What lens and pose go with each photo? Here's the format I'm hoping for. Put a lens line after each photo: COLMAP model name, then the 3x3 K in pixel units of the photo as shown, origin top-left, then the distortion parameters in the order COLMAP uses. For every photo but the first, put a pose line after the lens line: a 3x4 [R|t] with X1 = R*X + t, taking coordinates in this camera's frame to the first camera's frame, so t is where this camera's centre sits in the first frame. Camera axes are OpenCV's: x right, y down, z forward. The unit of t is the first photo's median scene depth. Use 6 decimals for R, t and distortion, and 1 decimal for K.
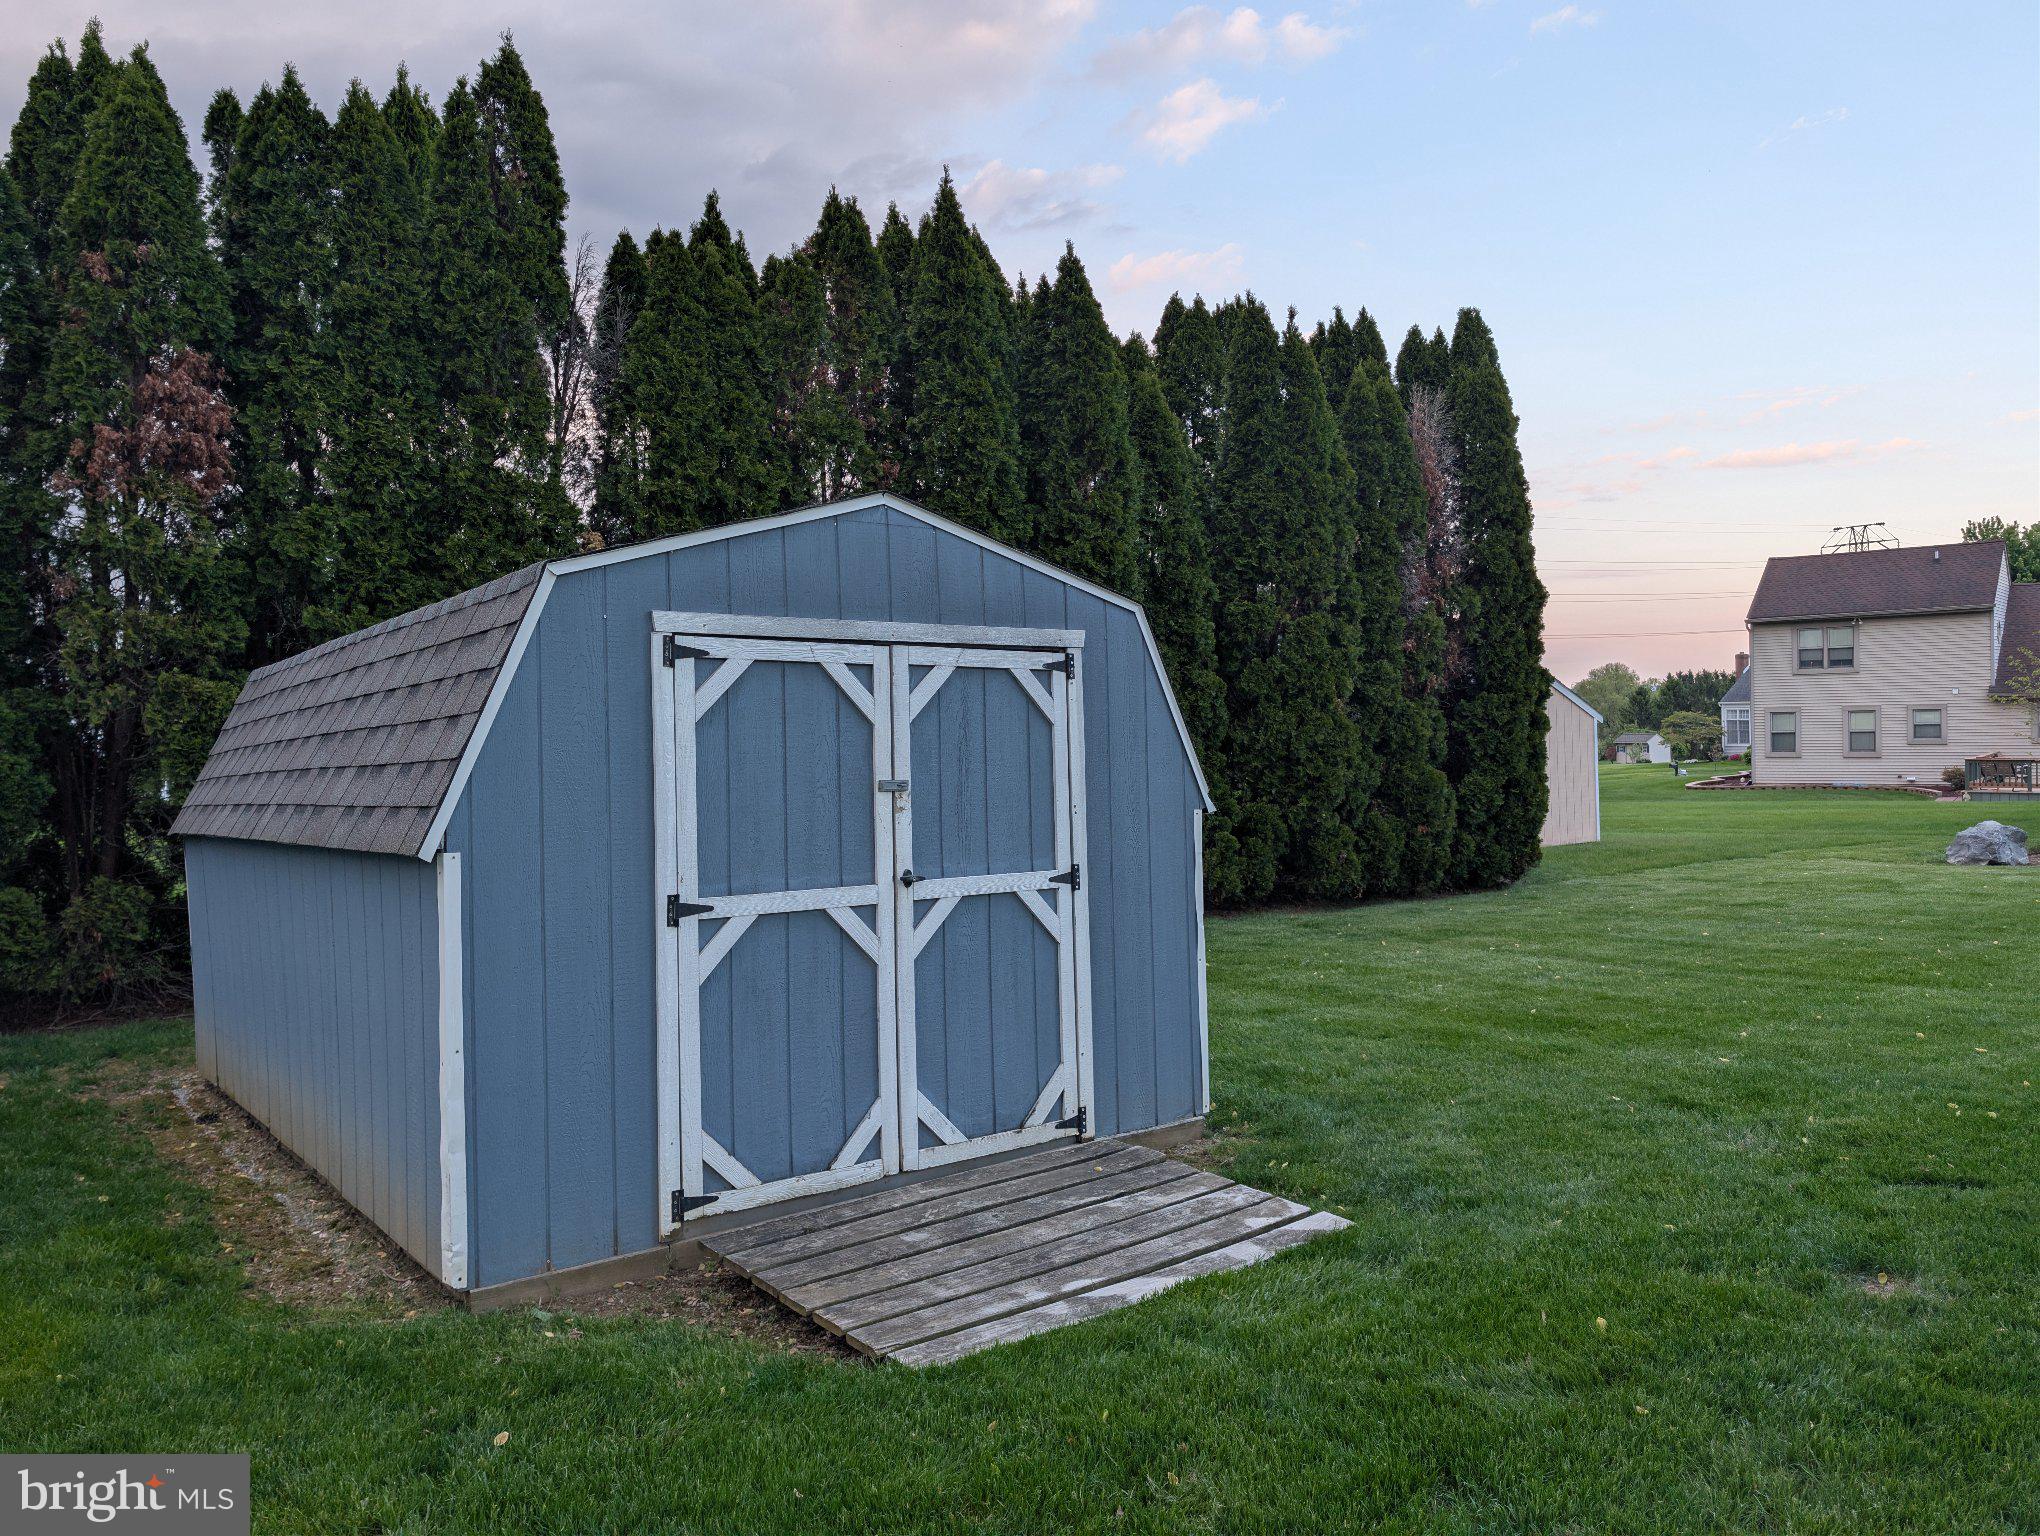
lens RADIAL K [[1468.7, 0, 1020.0], [0, 1468.7, 768.0], [0, 0, 1]] dist [0.002273, -0.002921]
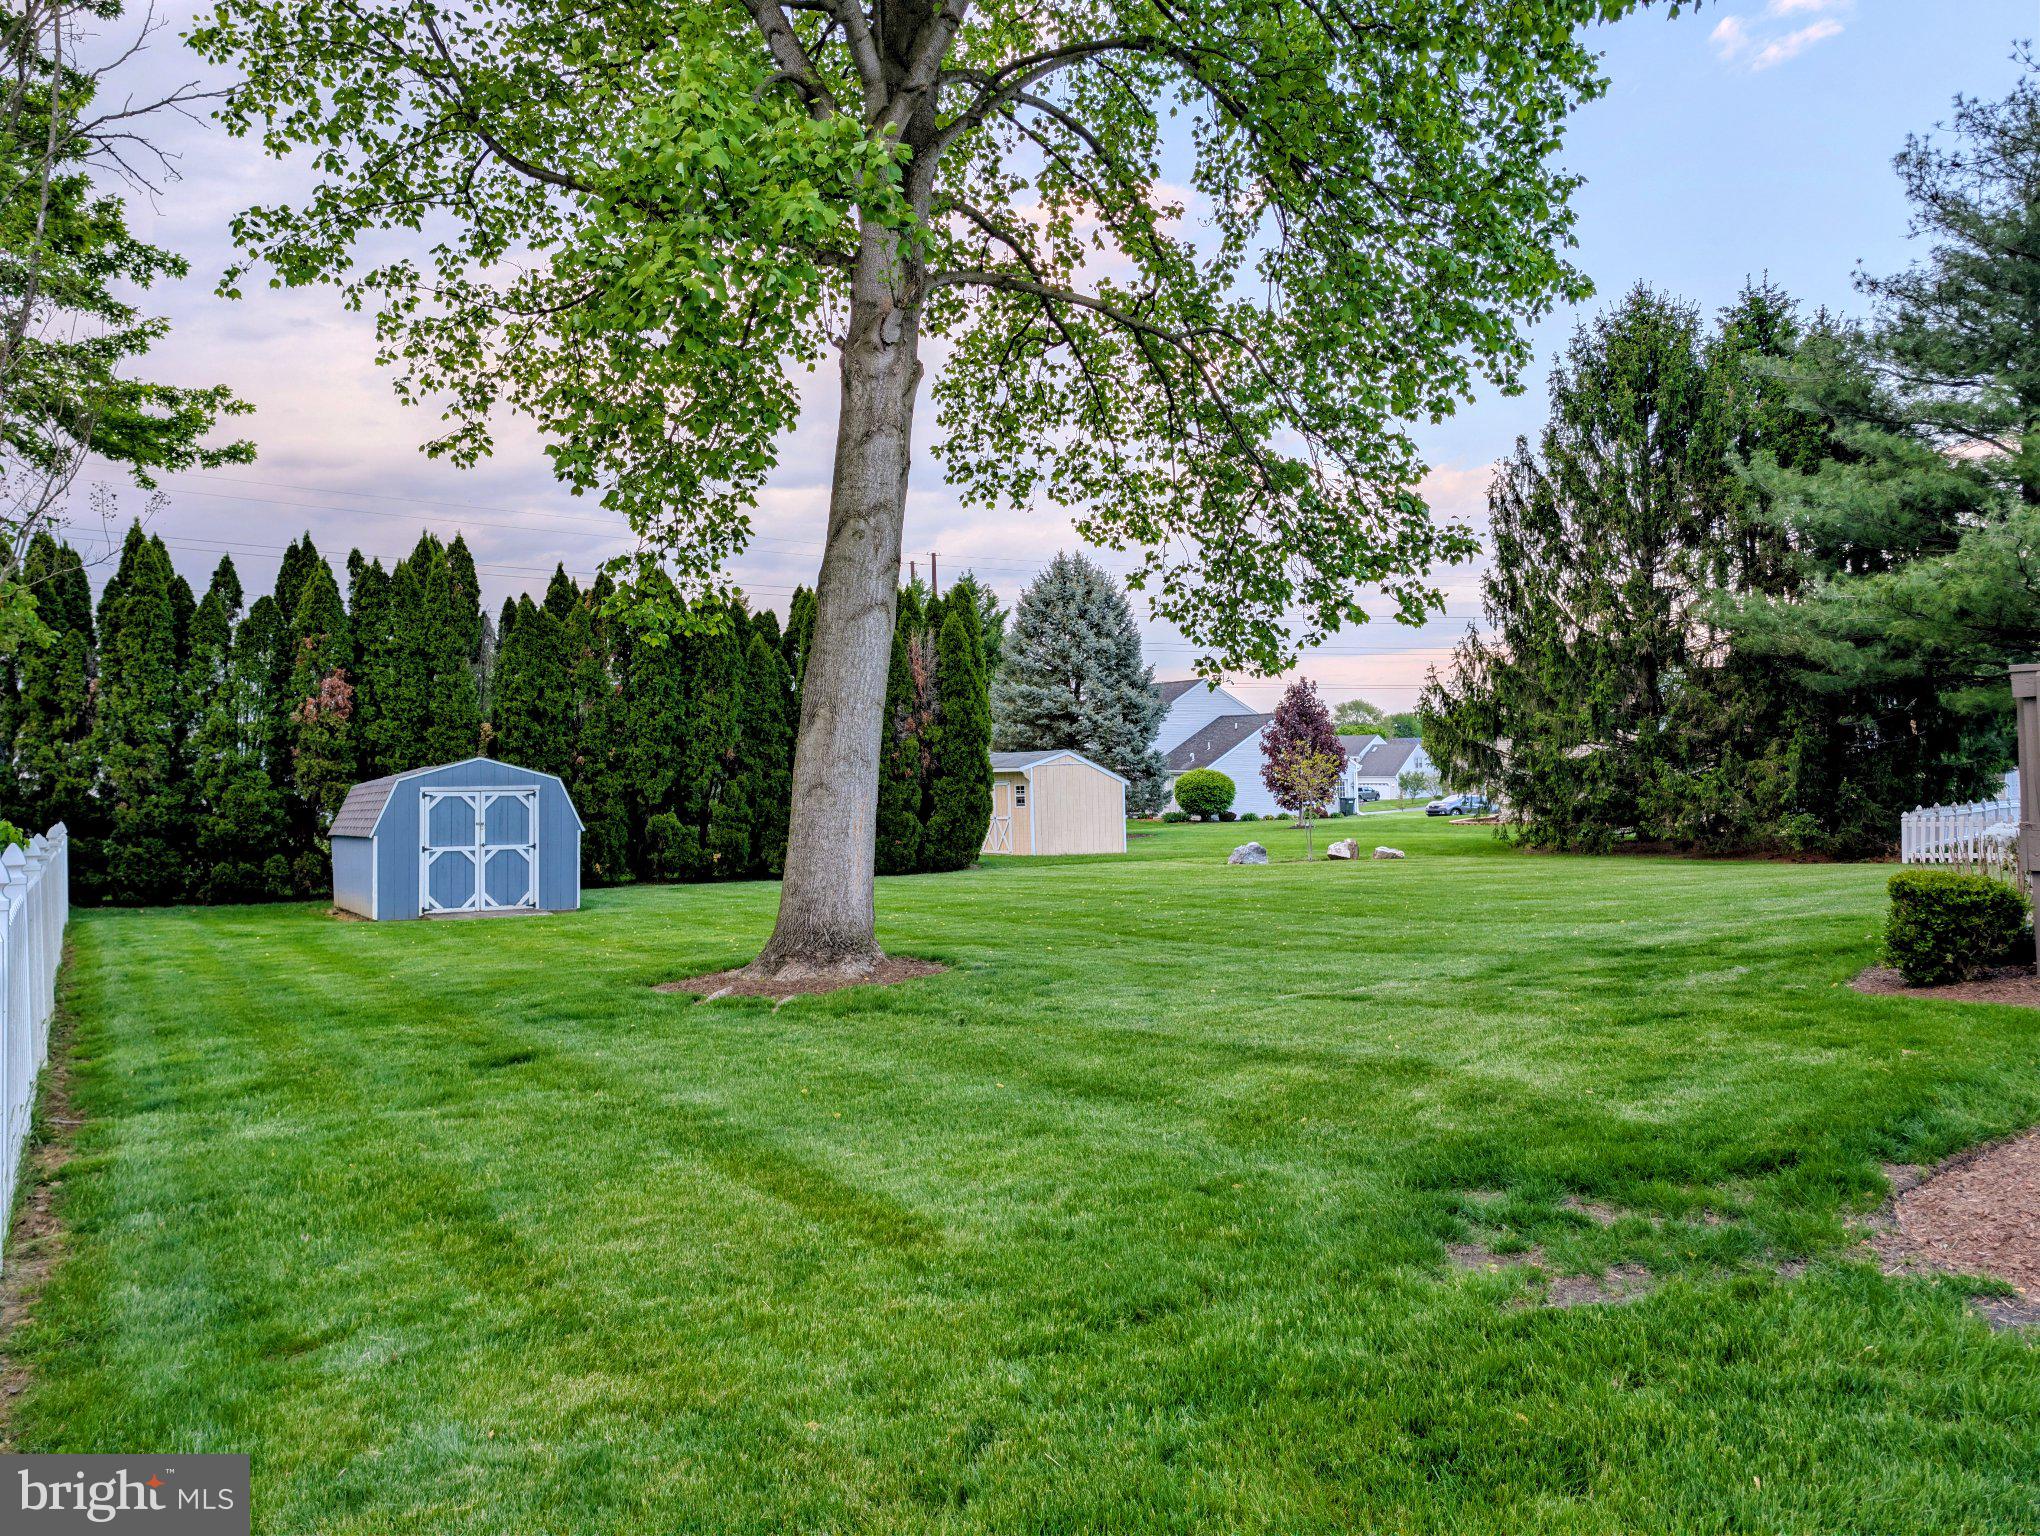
lens RADIAL K [[1468.7, 0, 1020.0], [0, 1468.7, 768.0], [0, 0, 1]] dist [0.002273, -0.002921]
pose [[0.995331, 0.005254, -0.096375, 1.849099], [-0.007125, 0.999792, -0.019088, -0.078167], [0.096255, 0.019686, 0.995162, -3.070332]]
